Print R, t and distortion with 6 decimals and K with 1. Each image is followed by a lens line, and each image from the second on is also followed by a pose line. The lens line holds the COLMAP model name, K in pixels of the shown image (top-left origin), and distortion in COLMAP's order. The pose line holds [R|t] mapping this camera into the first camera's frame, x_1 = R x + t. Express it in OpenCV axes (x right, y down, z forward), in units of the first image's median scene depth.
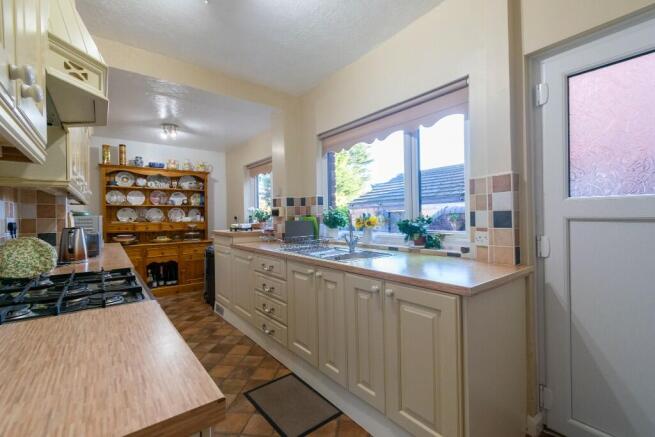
lens RADIAL K [[290.8, 0, 329.4], [0, 290.8, 216.4], [0, 0, 1]] dist [0.009065, -0.001121]
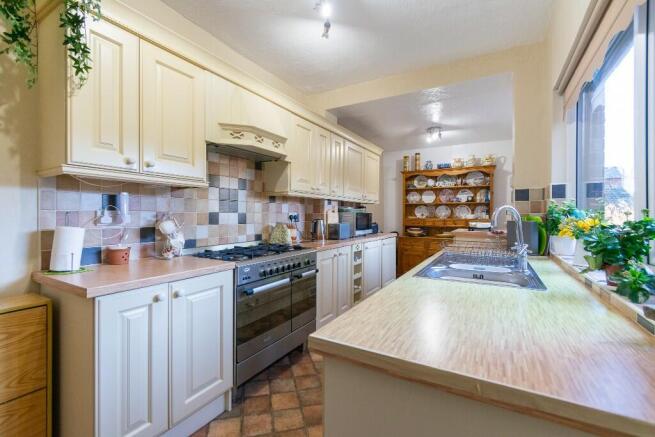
lens RADIAL K [[290.8, 0, 328.8], [0, 290.8, 216.5], [0, 0, 1]] dist [0.009065, -0.001121]
pose [[0.367225, 0.022188, -0.929867, 0.362990], [-0.012047, 0.999745, 0.019098, -0.004504], [0.930054, 0.004189, 0.367399, 0.281648]]
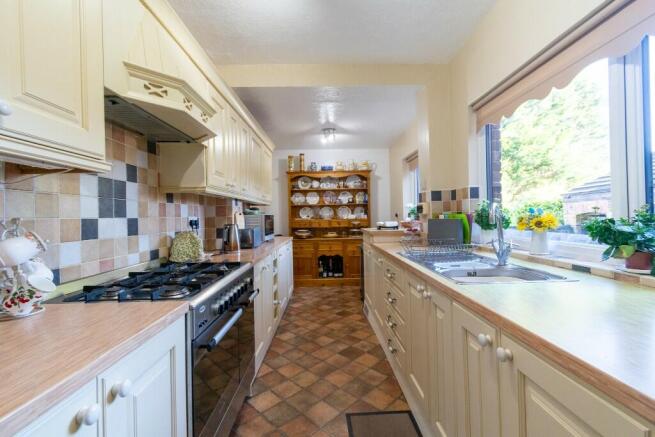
lens RADIAL K [[290.8, 0, 328.3], [0, 290.8, 216.5], [0, 0, 1]] dist [0.009065, -0.001121]
pose [[0.794203, -0.000521, -0.607652, 0.120985], [0.007549, 0.999931, 0.009010, -0.001383], [0.607606, -0.011743, 0.794152, 0.161407]]
